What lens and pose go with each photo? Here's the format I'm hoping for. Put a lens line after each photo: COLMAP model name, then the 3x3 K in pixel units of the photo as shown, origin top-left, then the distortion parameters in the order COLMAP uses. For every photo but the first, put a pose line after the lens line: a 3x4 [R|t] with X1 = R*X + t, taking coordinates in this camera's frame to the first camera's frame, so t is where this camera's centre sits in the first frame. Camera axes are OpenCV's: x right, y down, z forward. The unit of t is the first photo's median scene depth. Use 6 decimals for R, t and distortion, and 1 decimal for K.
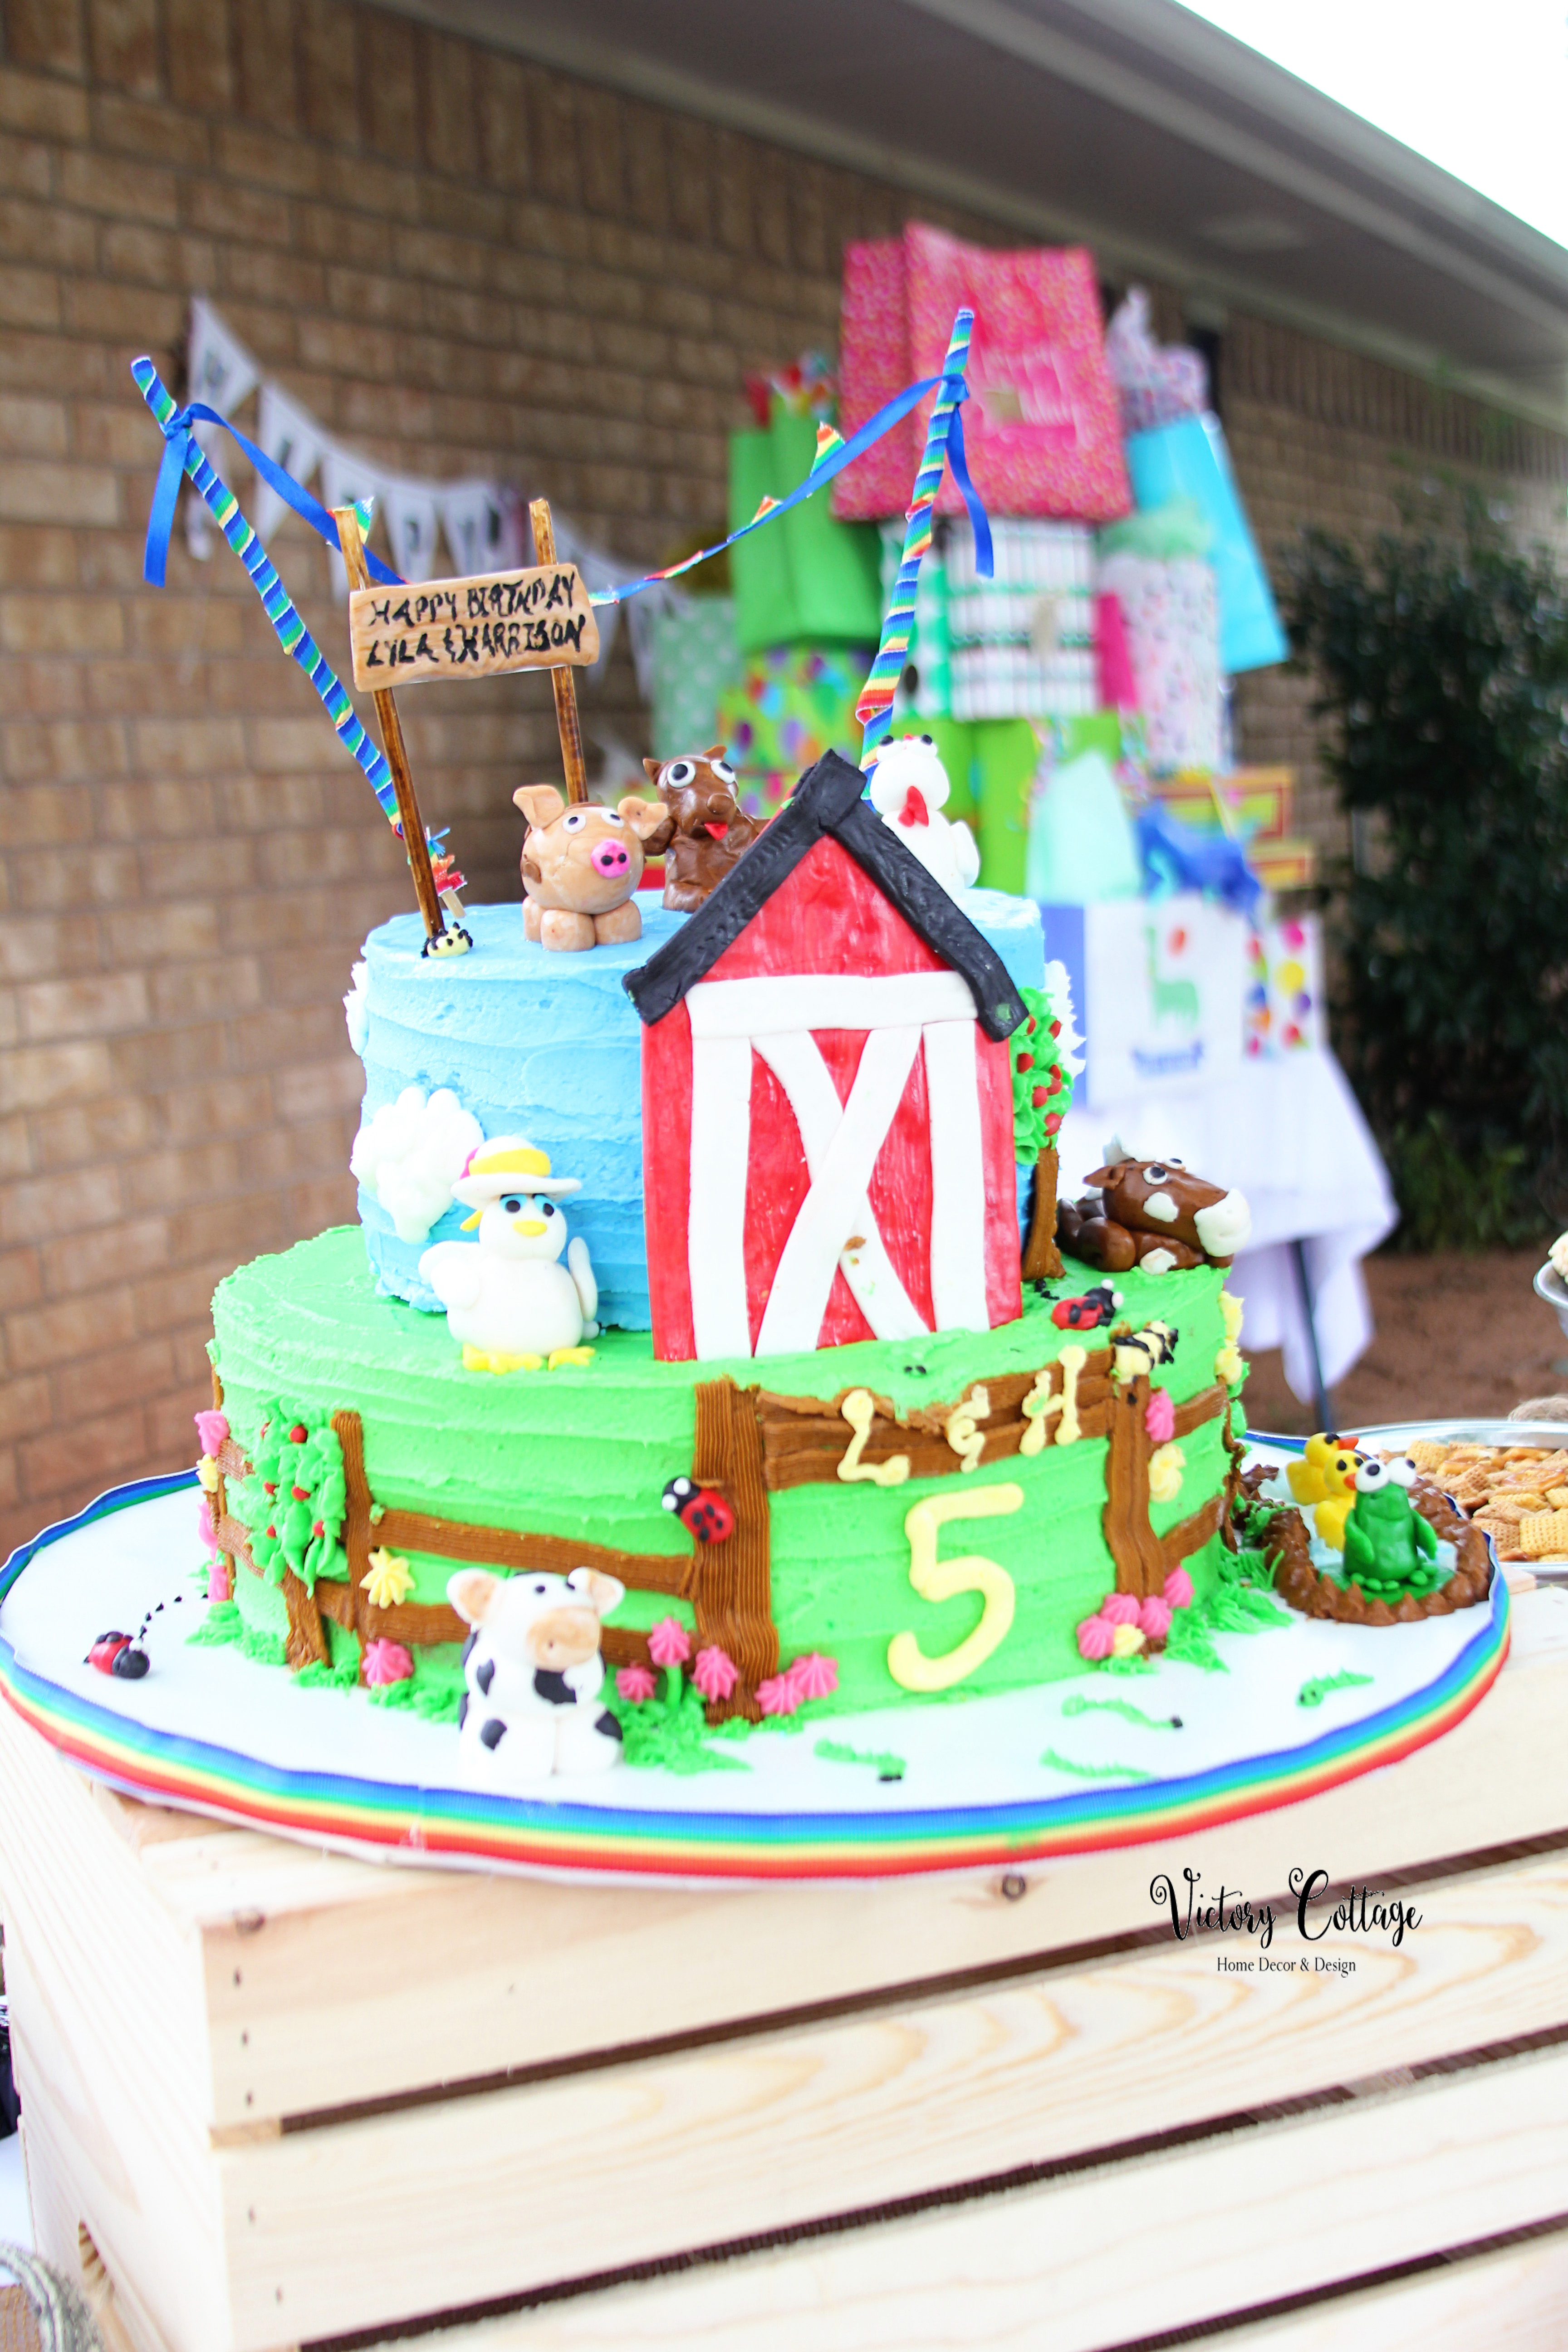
lens RADIAL K [[2944.8, 0, 822.9], [0, 2944.8, 1187.7], [0, 0, 1]] dist [-0.172524, 0.051083]
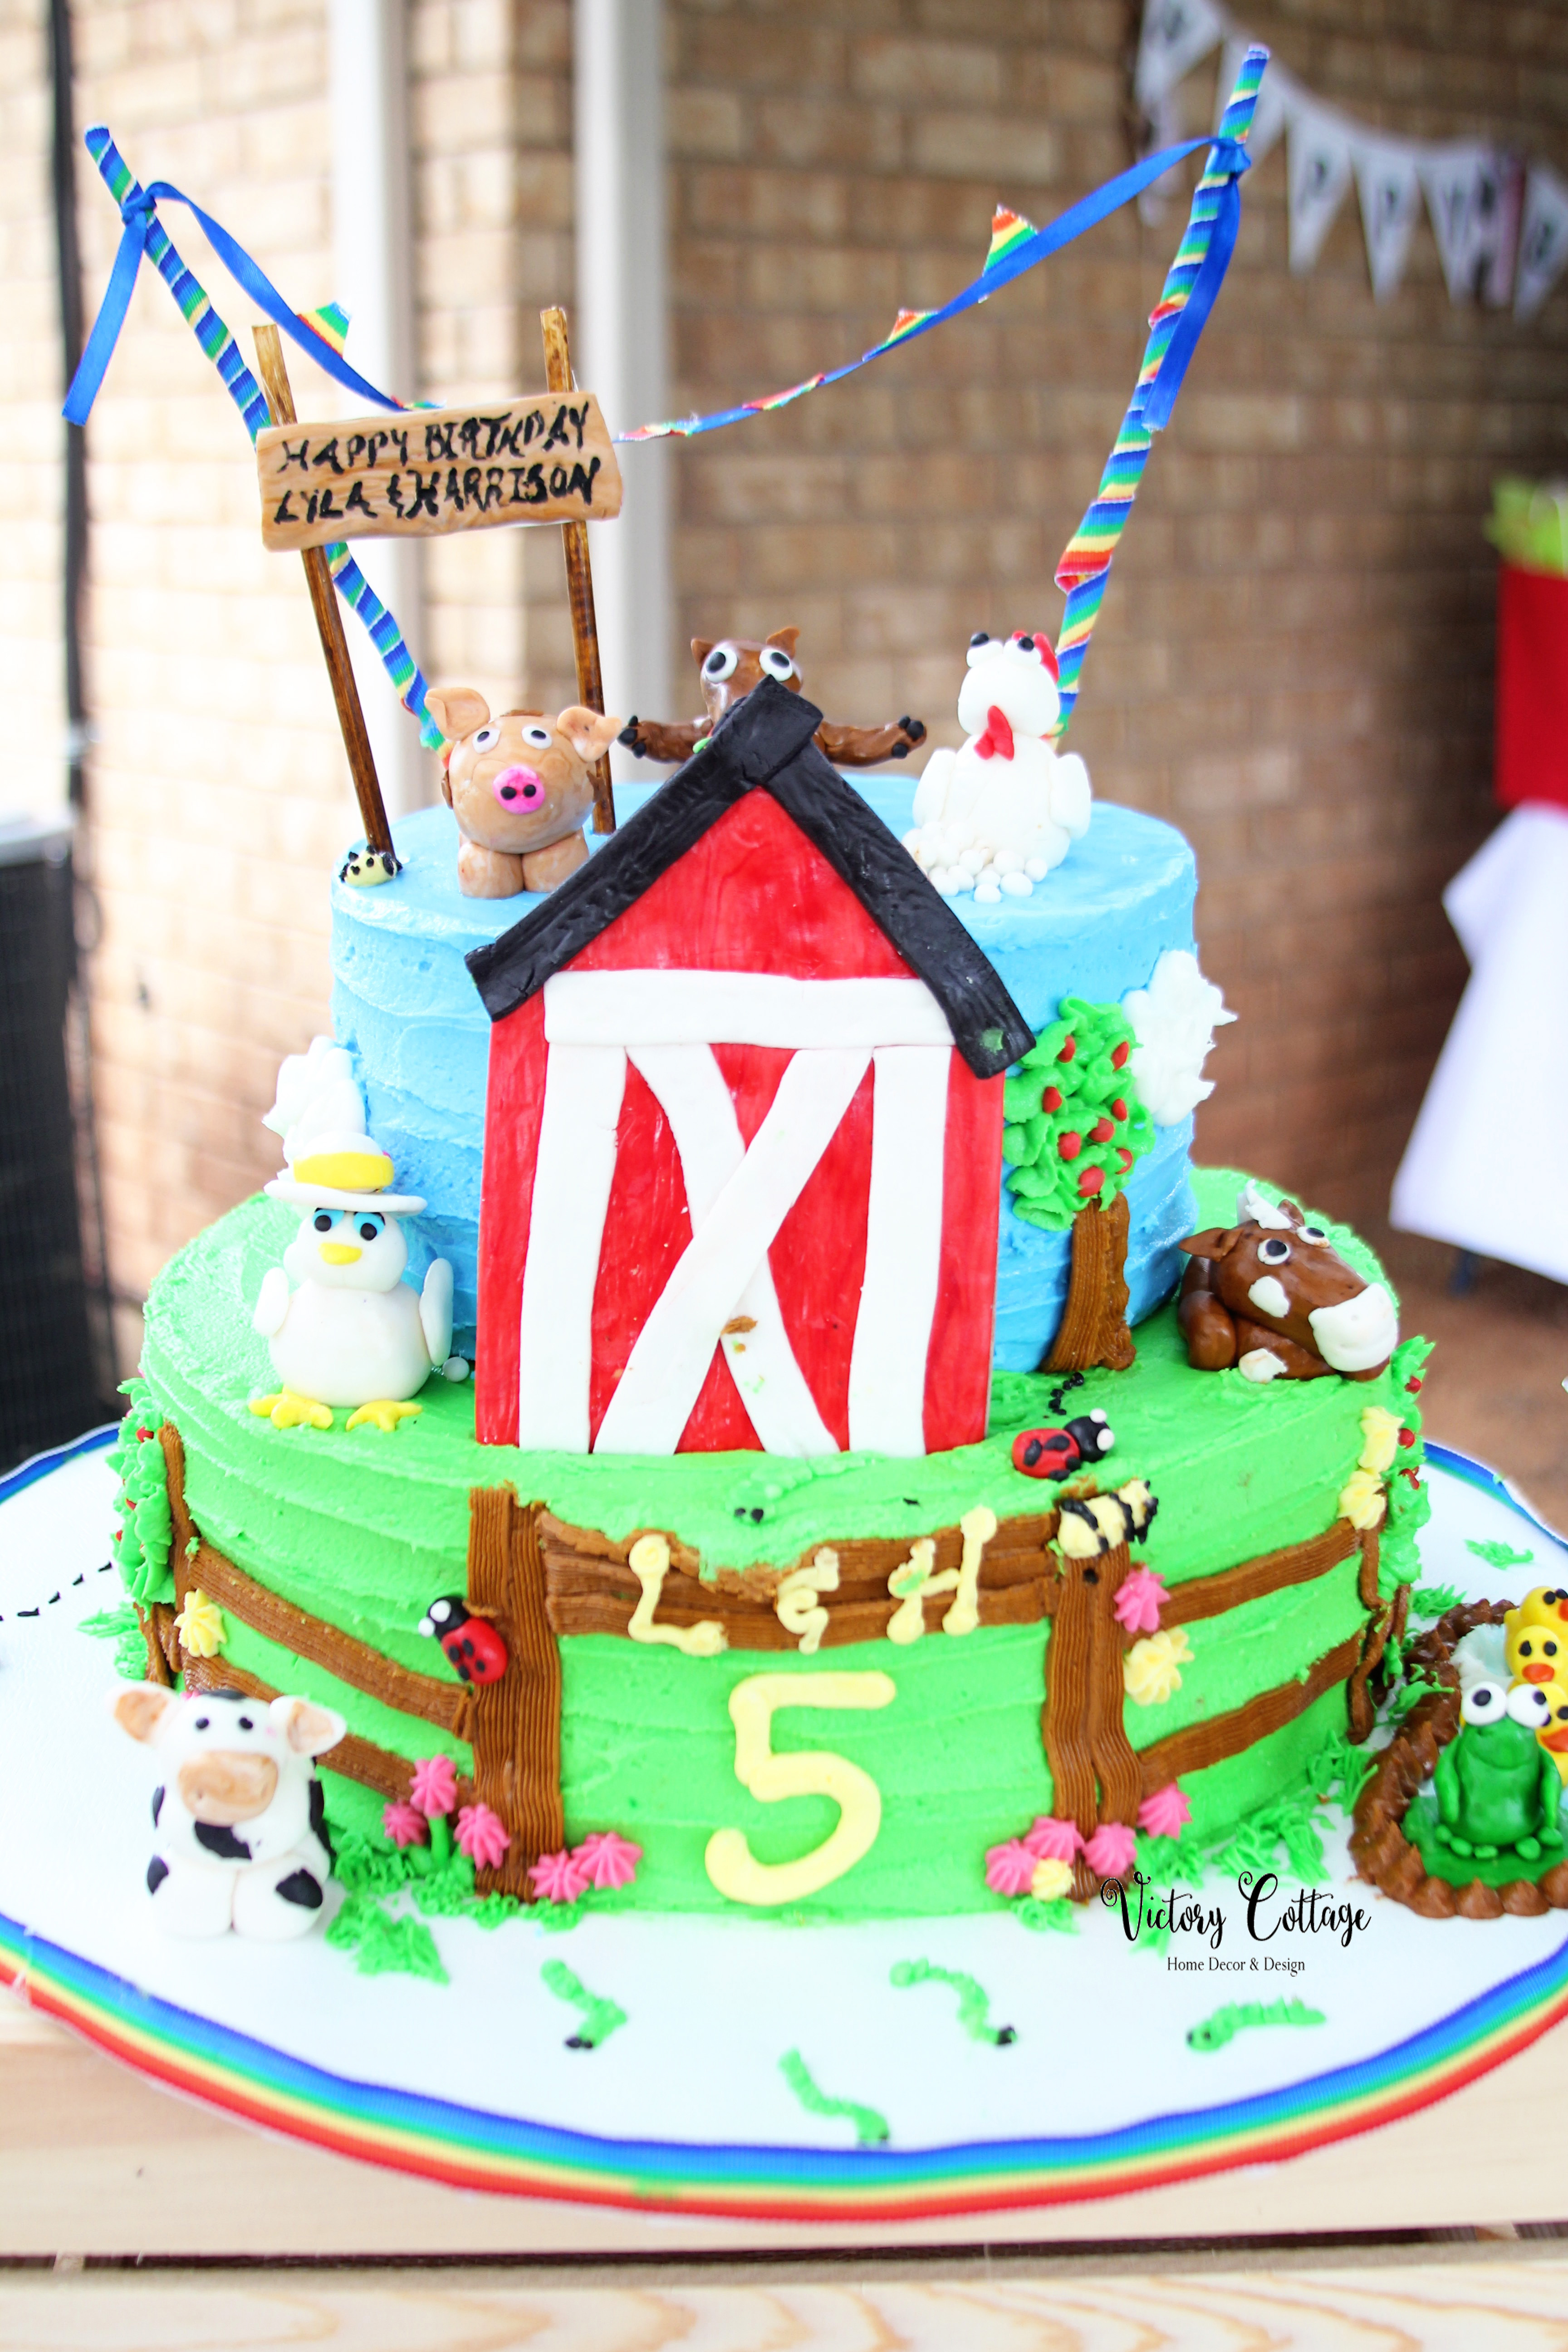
lens RADIAL K [[2944.8, 0, 822.9], [0, 2944.8, 1187.7], [0, 0, 1]] dist [-0.172524, 0.051083]
pose [[0.928788, 0.138868, -0.343612, 0.286366], [-0.096690, 0.985832, 0.137061, -0.122360], [0.357777, -0.094077, 0.929056, 0.292498]]
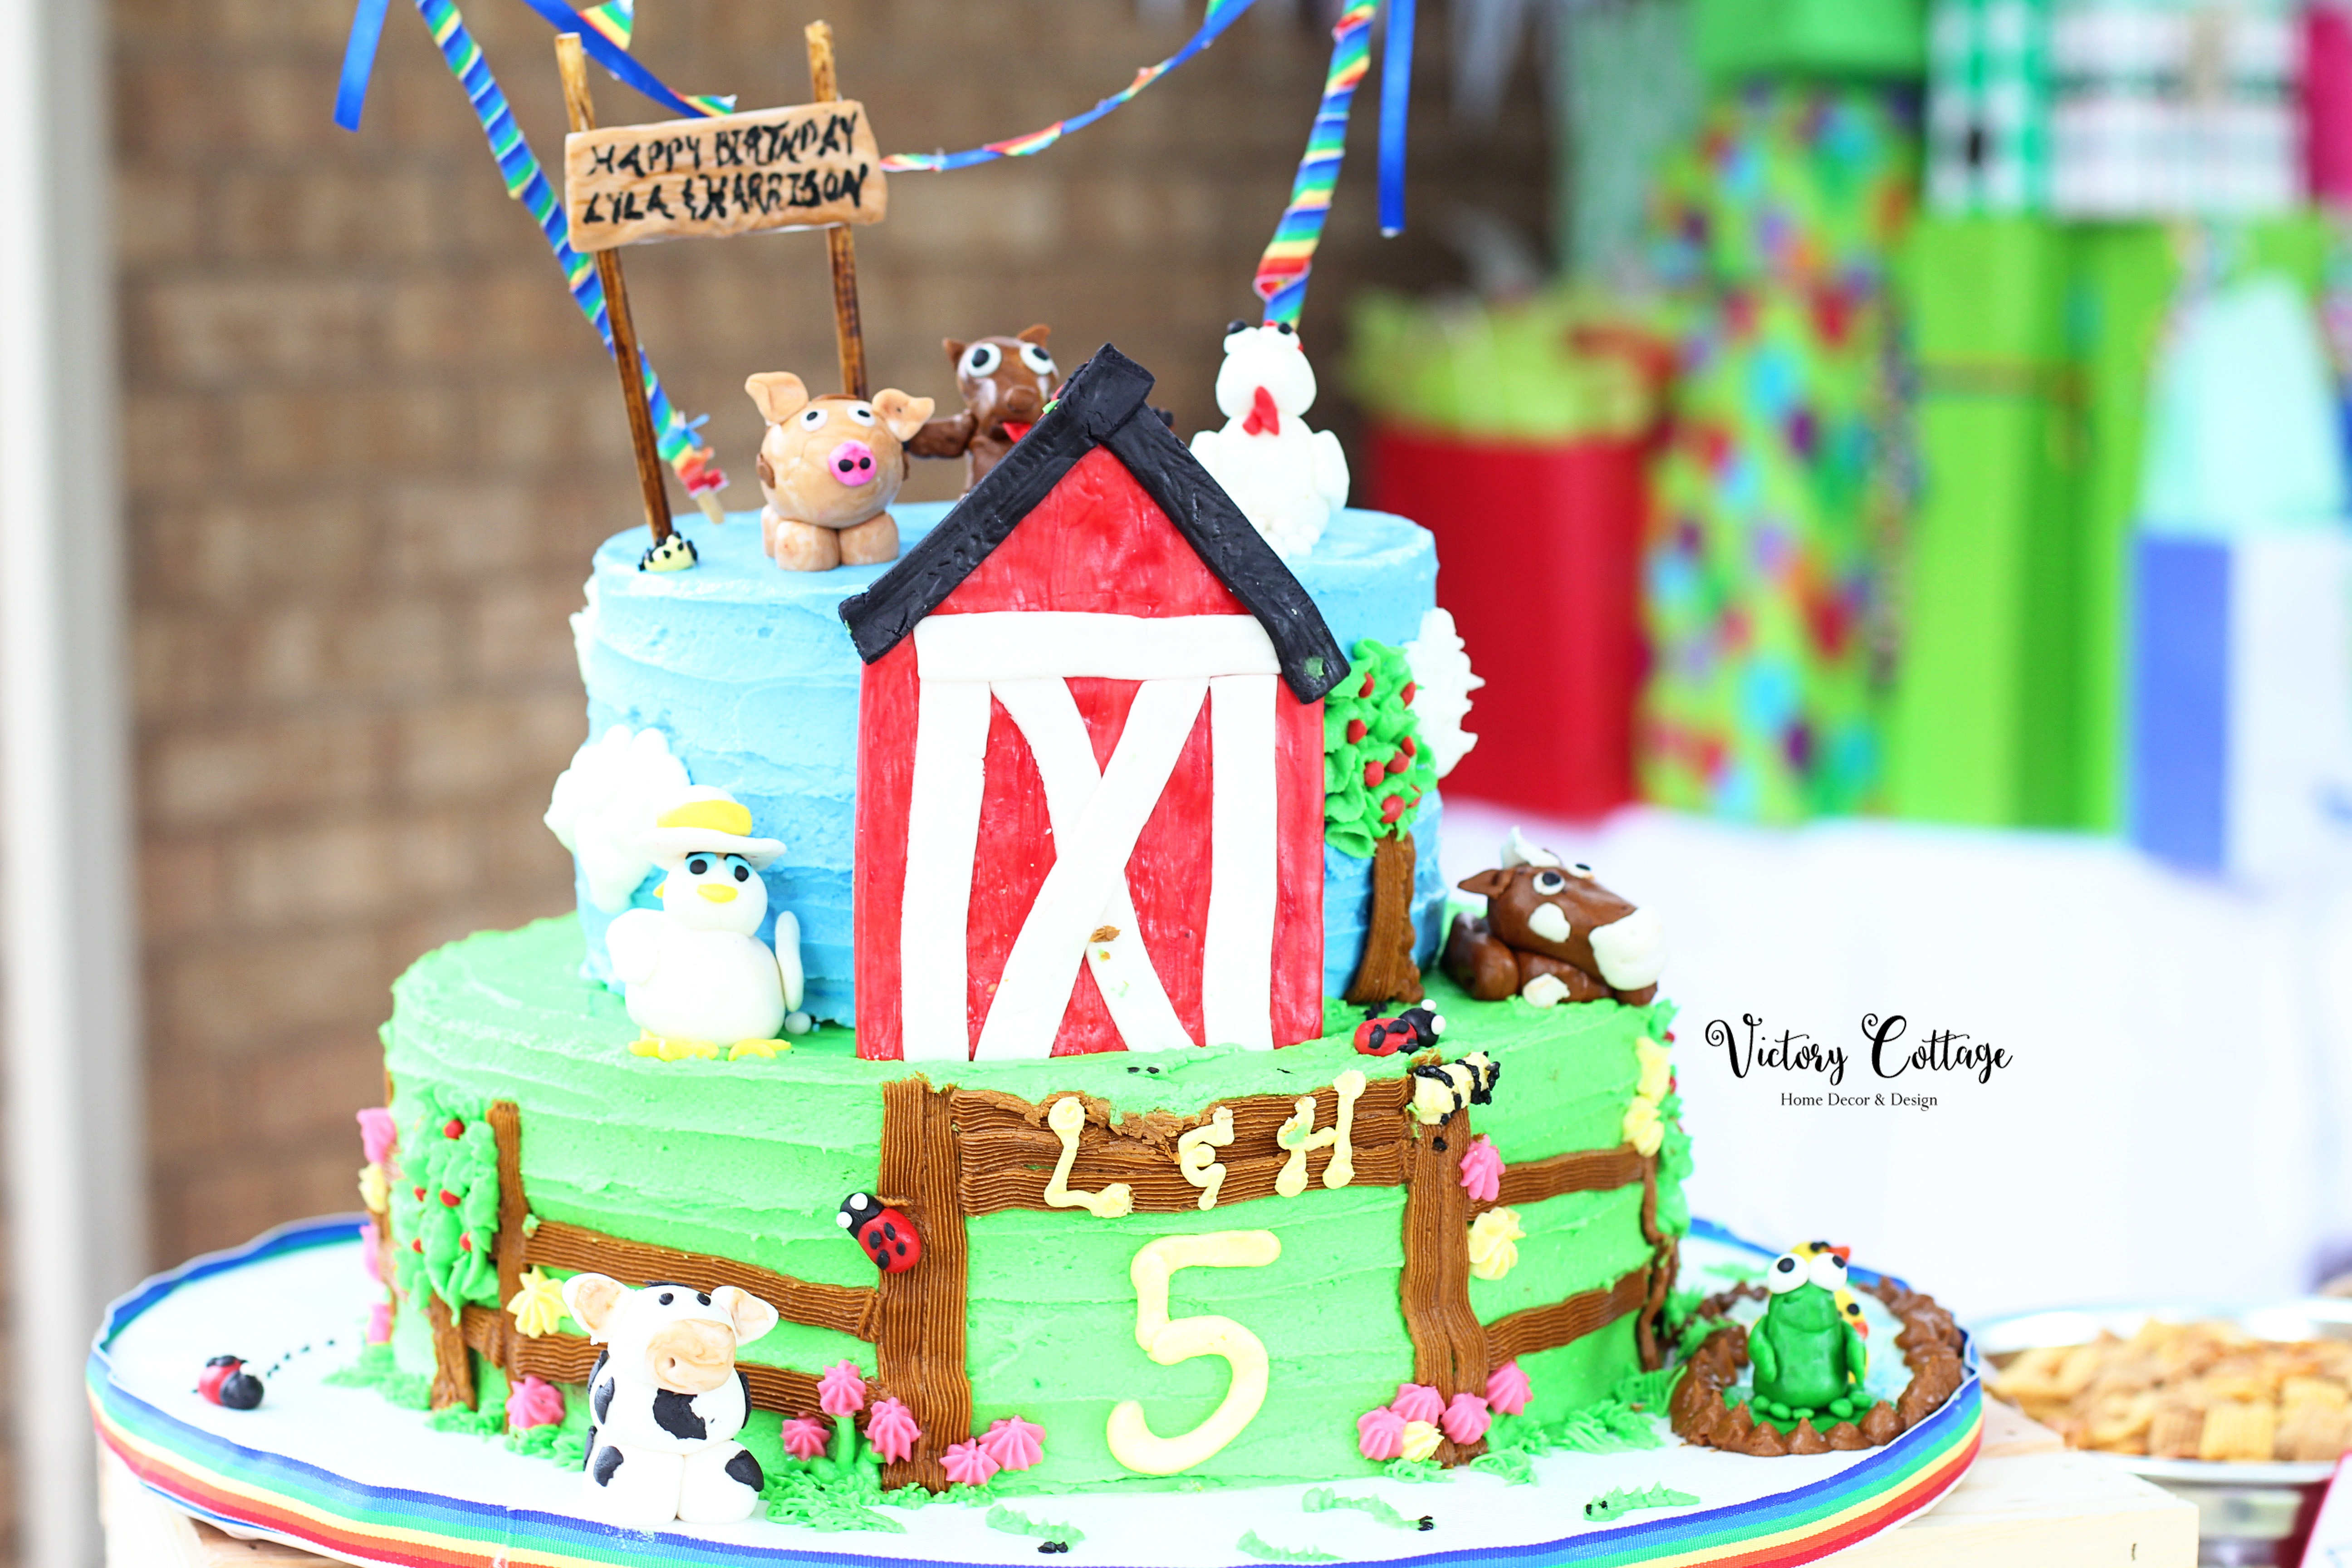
lens RADIAL K [[5450.1, 0, 1176.0], [0, 5450.1, 784.0], [0, 0, 1]] dist [-0.101010, -0.625142]
pose [[0.986308, 0.047557, -0.157906, 0.269310], [-0.054415, 0.997741, -0.039397, 0.035716], [0.155676, 0.047450, 0.986668, -0.517995]]
